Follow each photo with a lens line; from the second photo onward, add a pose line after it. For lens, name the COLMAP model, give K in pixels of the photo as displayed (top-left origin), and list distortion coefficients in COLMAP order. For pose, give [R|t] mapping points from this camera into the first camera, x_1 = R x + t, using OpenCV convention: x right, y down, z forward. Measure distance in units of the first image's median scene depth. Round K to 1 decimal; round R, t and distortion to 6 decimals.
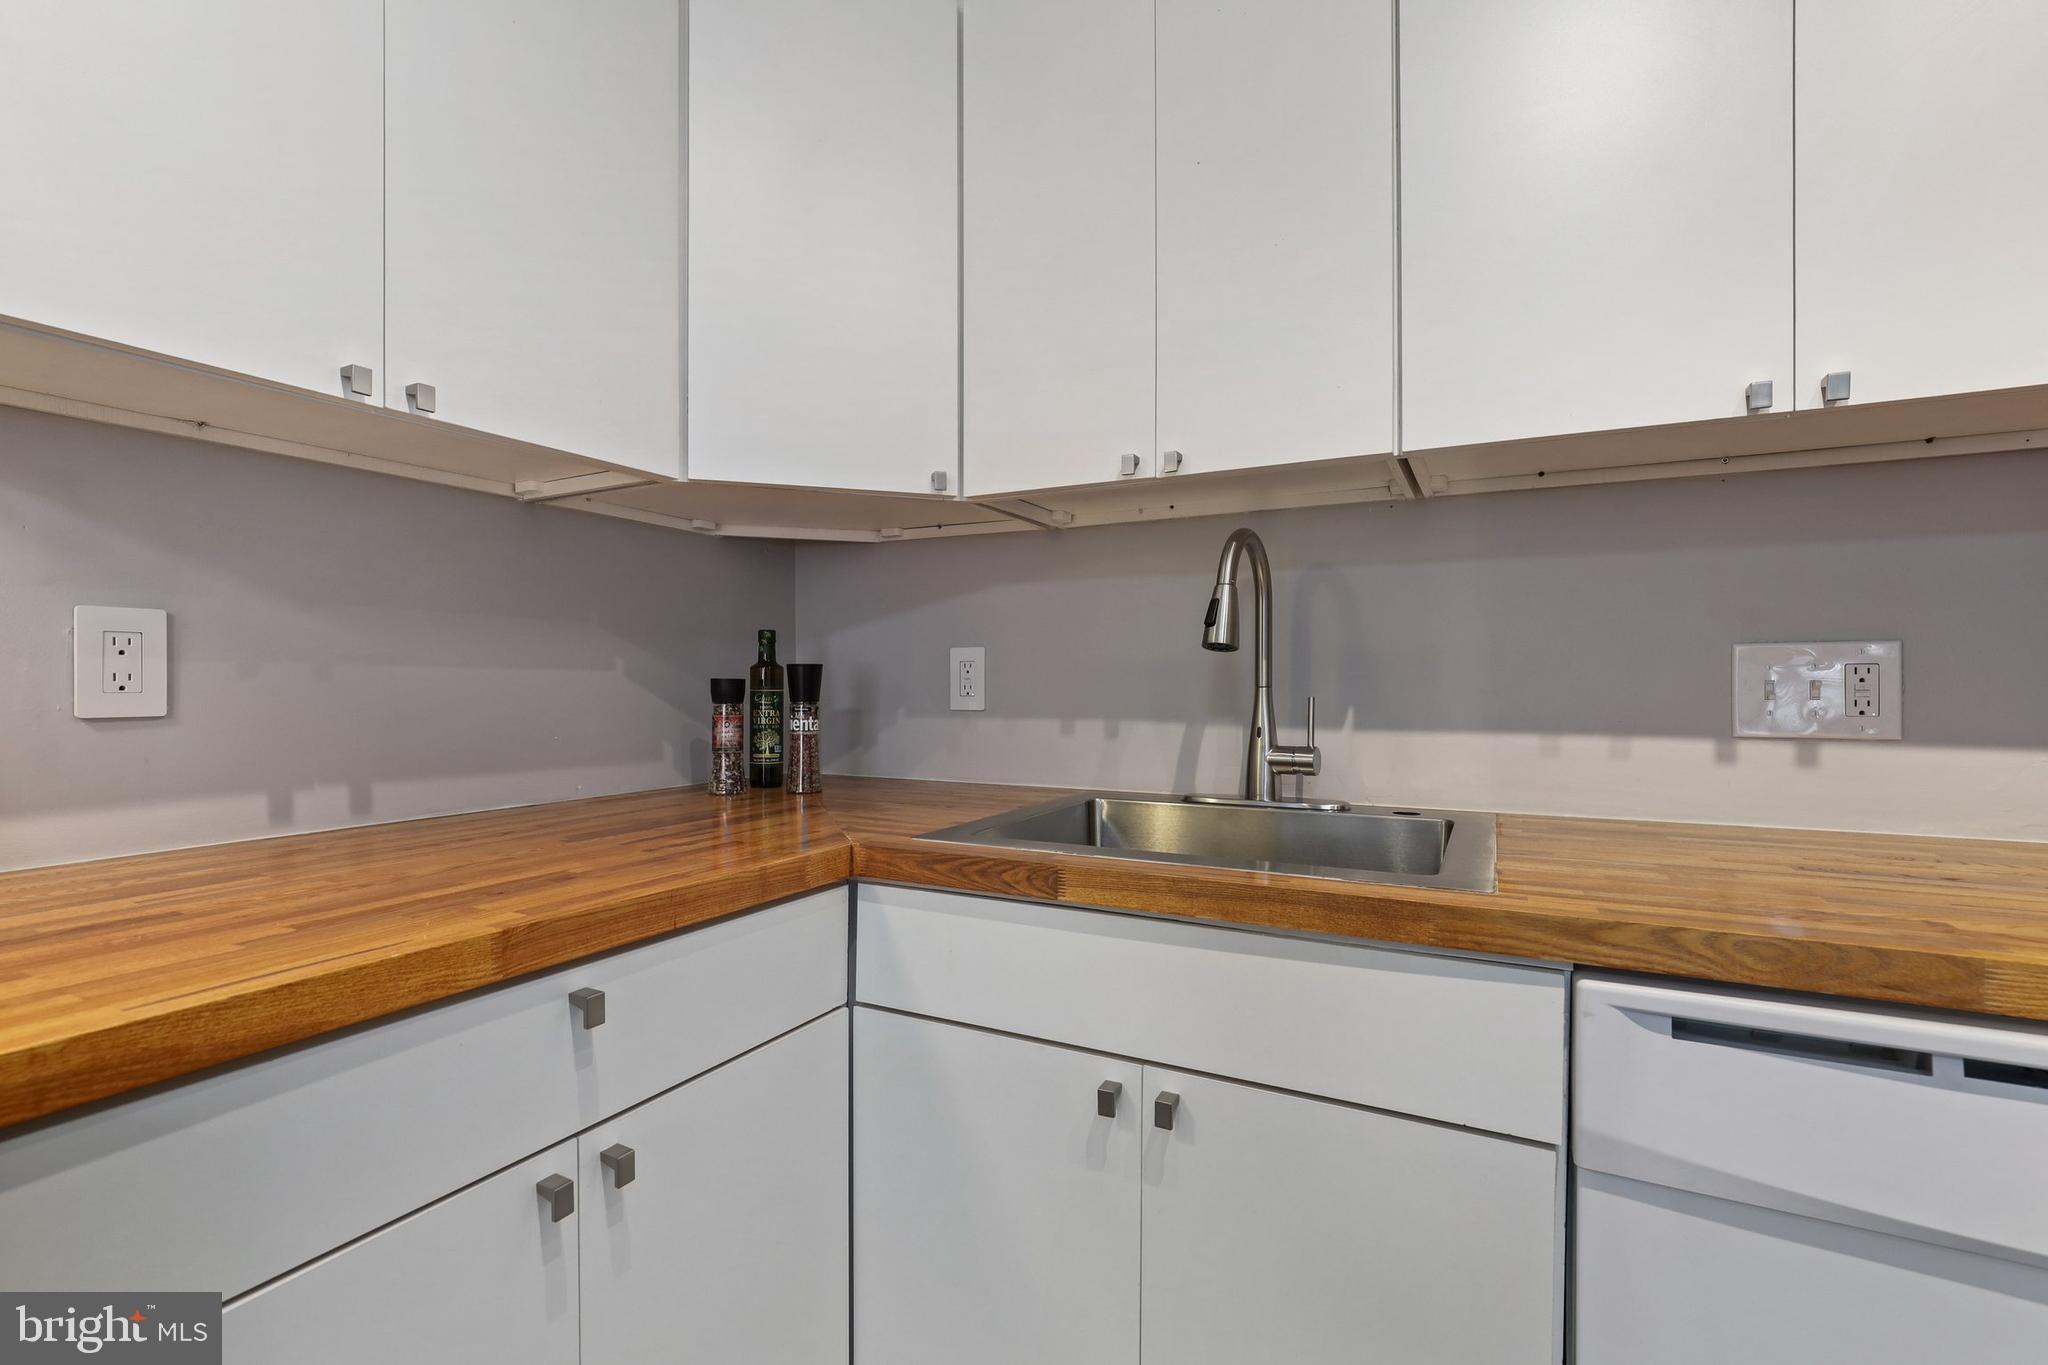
lens RADIAL K [[926.4, 0, 1014.4], [0, 926.4, 683.6], [0, 0, 1]] dist [-0.018522, 0.006536]
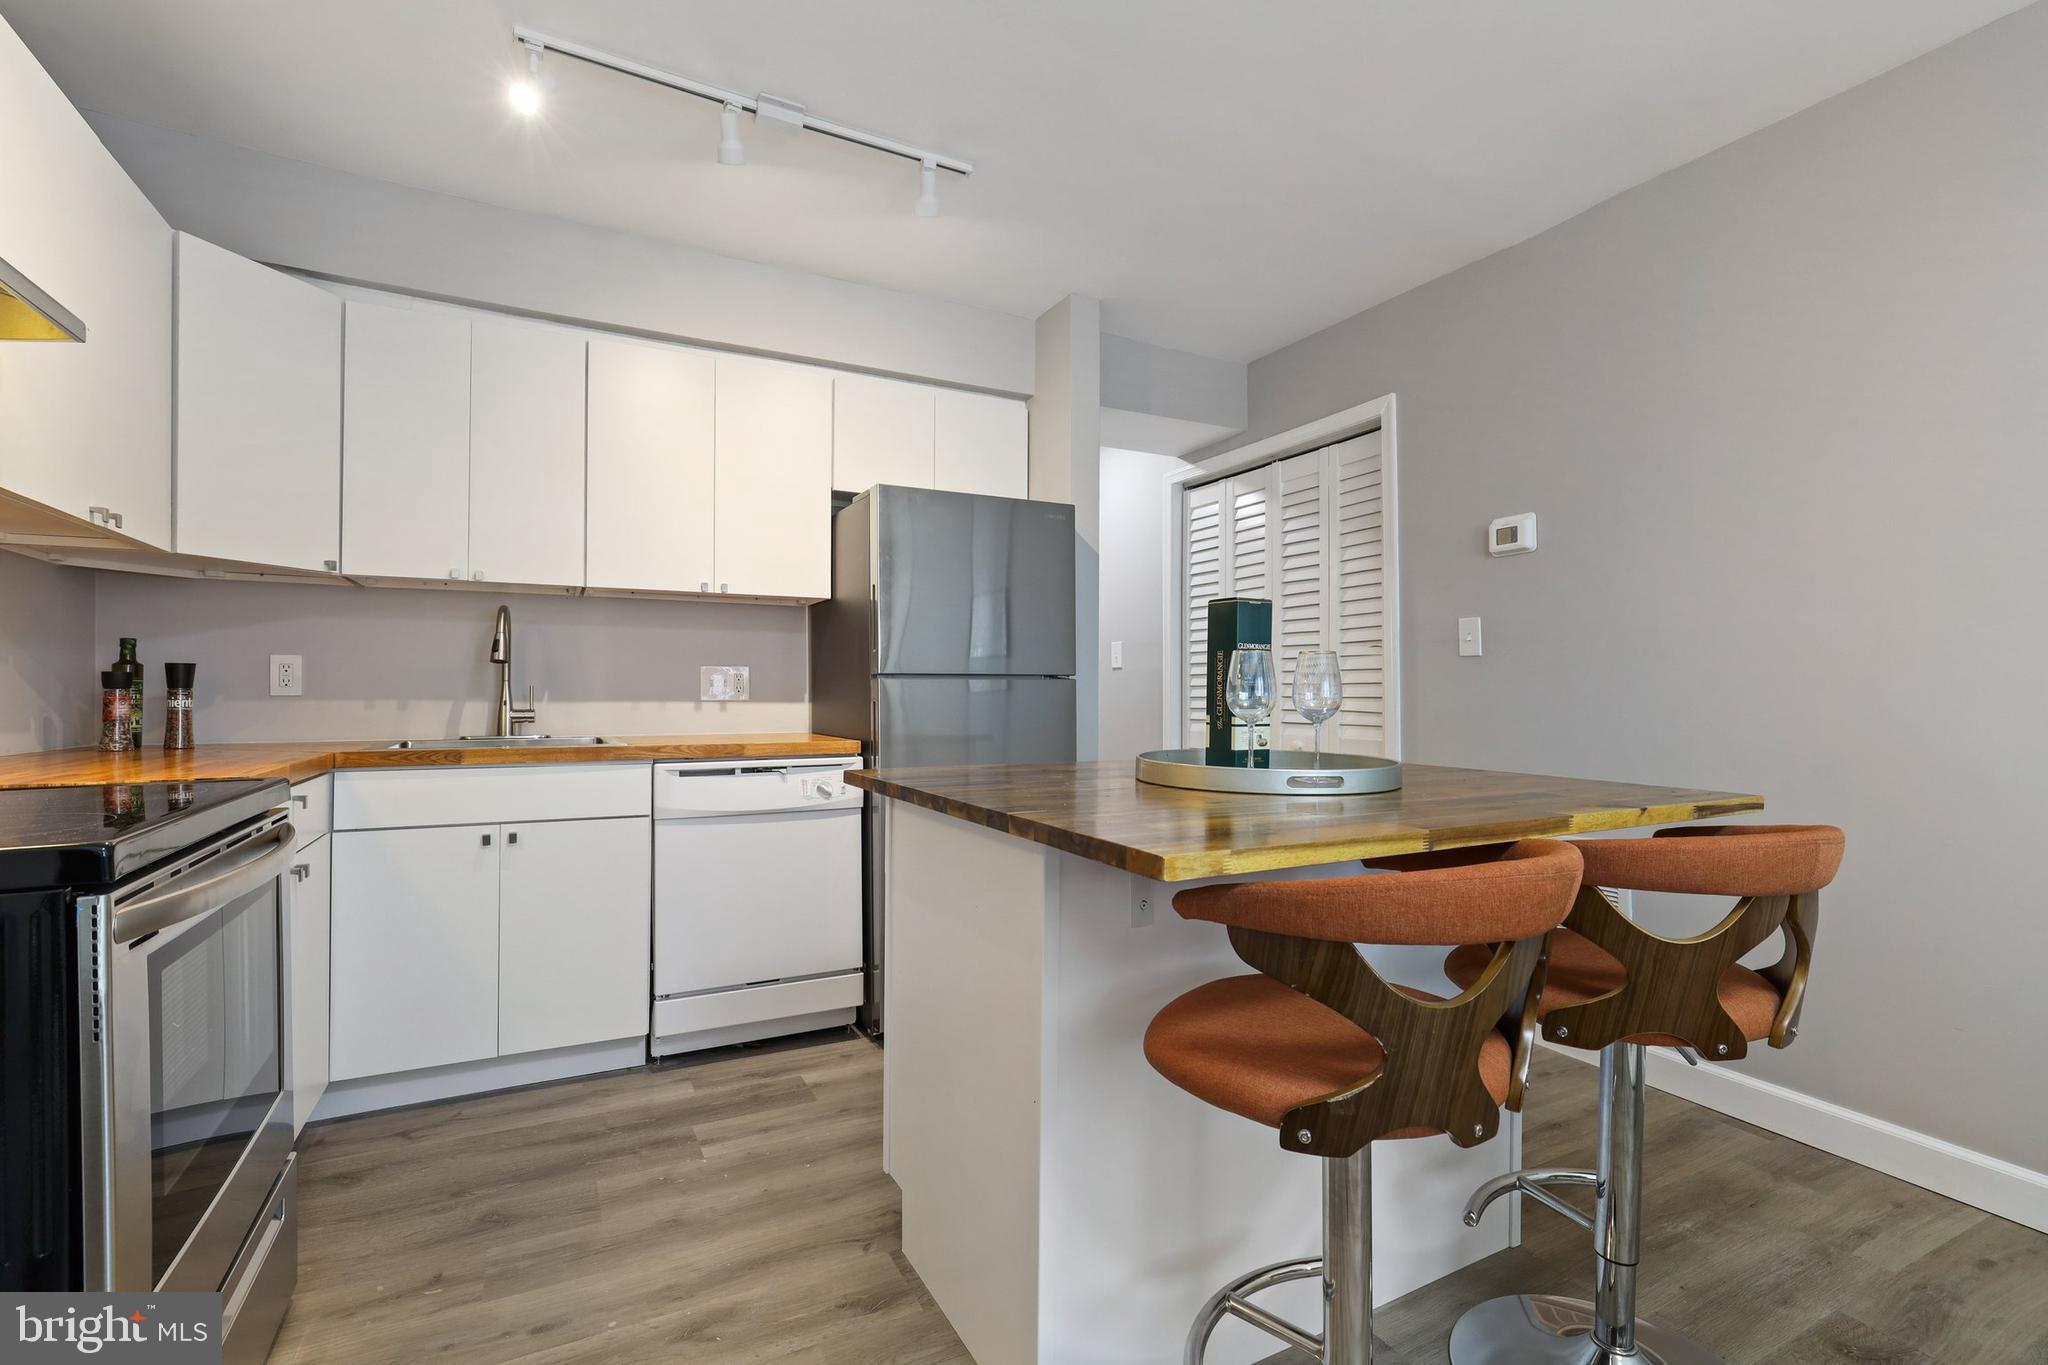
lens RADIAL K [[926.4, 0, 1014.4], [0, 926.4, 683.6], [0, 0, 1]] dist [-0.018522, 0.006536]
pose [[0.572056, 0.009524, 0.820159, -0.868553], [0.001358, 0.999920, -0.012558, 0.041907], [-0.820214, 0.008298, 0.571997, -1.242466]]
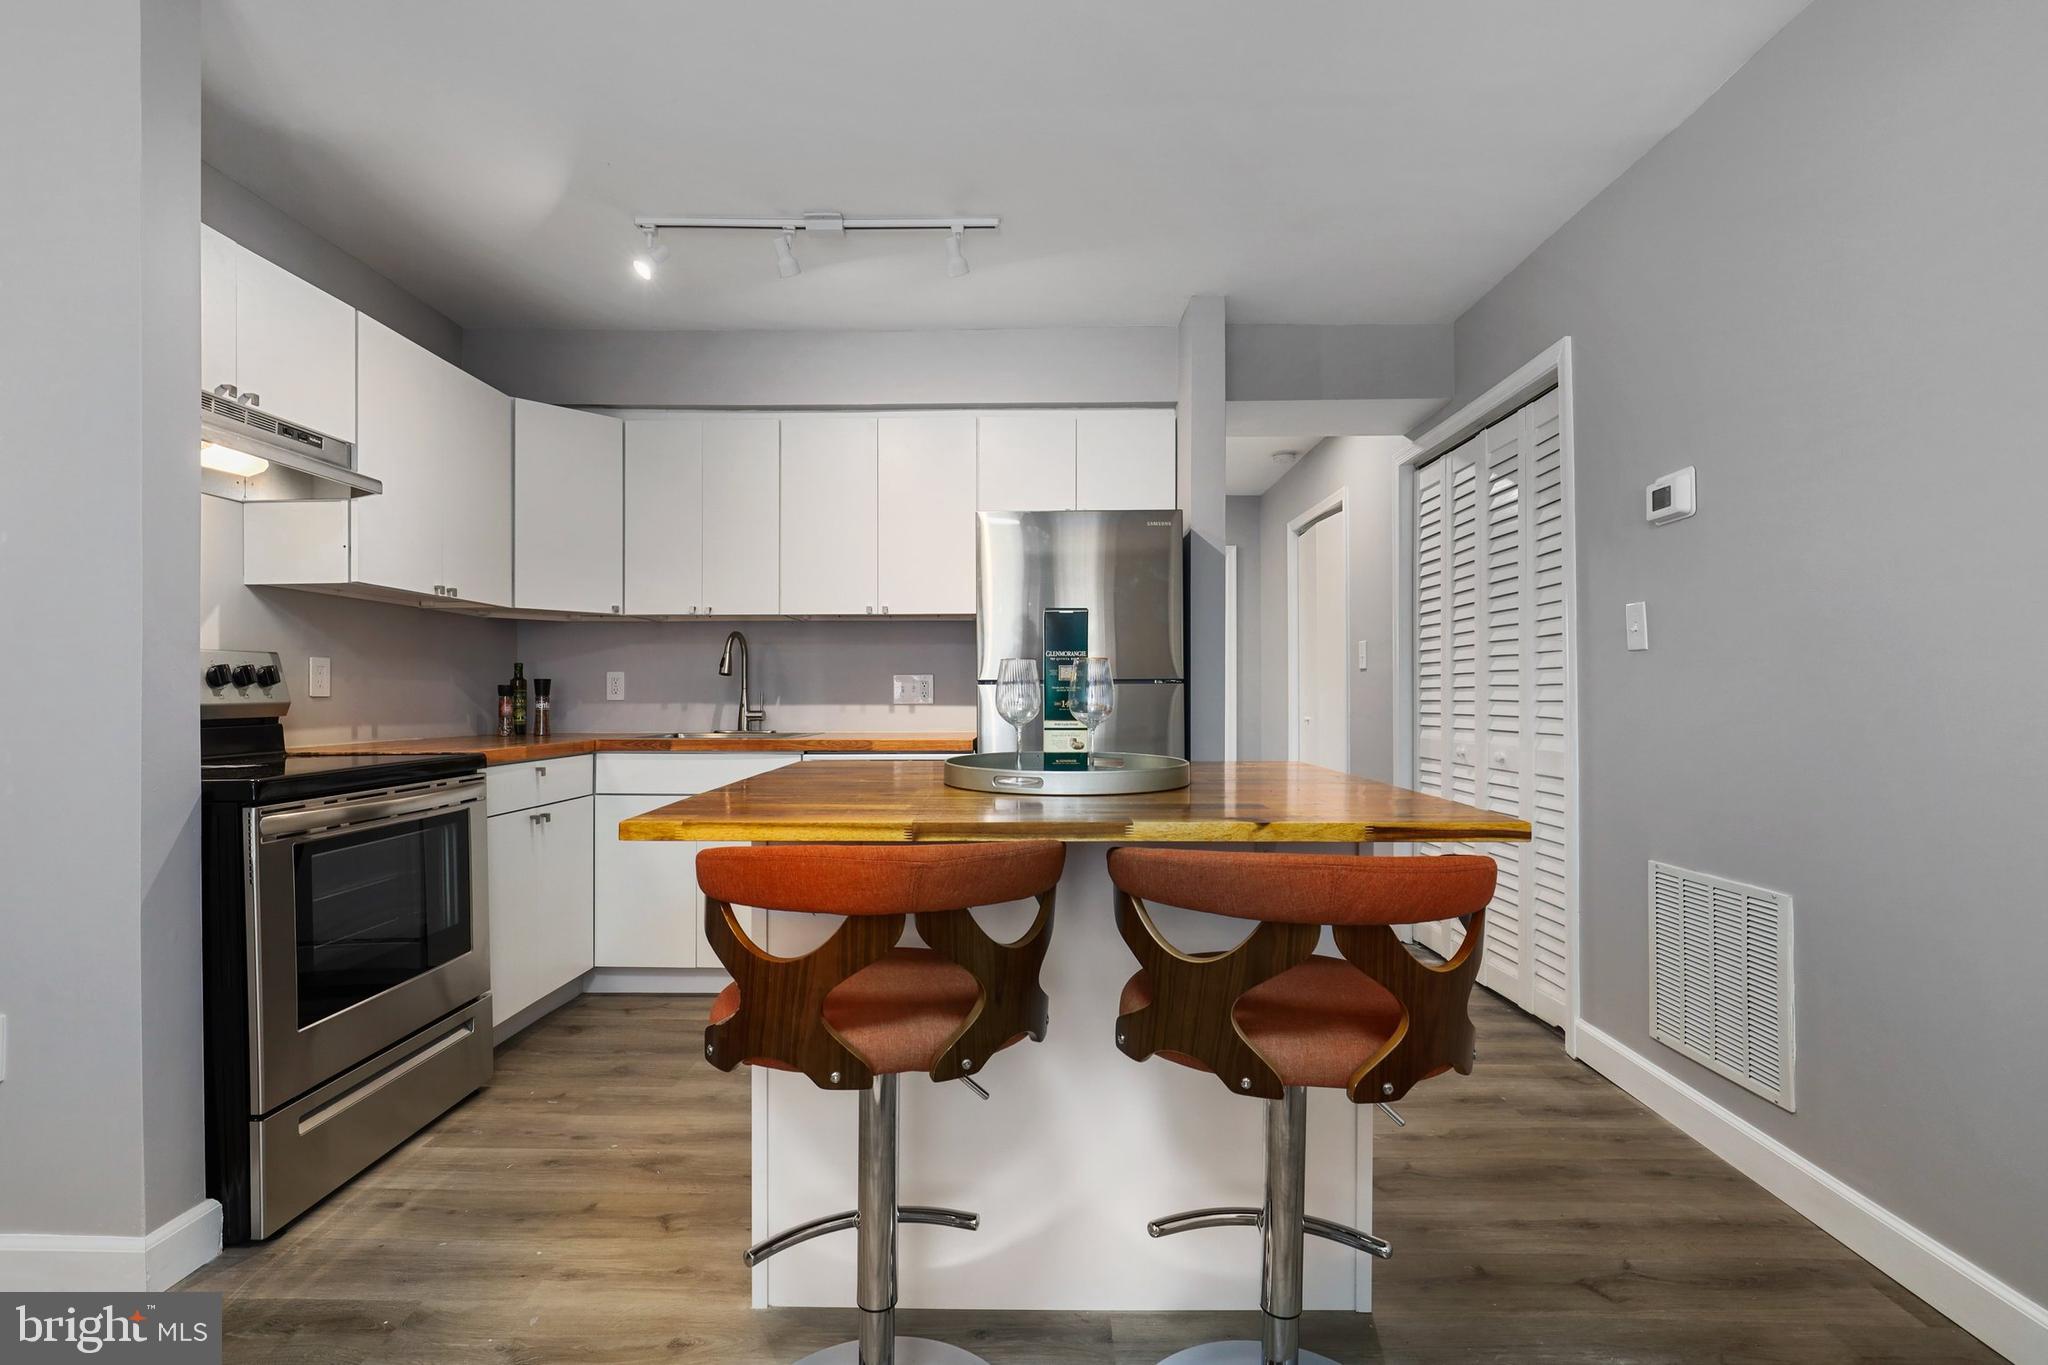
lens RADIAL K [[928.2, 0, 1013.7], [0, 928.2, 691.2], [0, 0, 1]] dist [-0.010557, 0.000578]
pose [[0.896227, 0.000747, 0.443594, -0.256291], [0.003019, 0.999965, -0.007784, 0.039079], [-0.443585, 0.008316, 0.896194, -2.002672]]
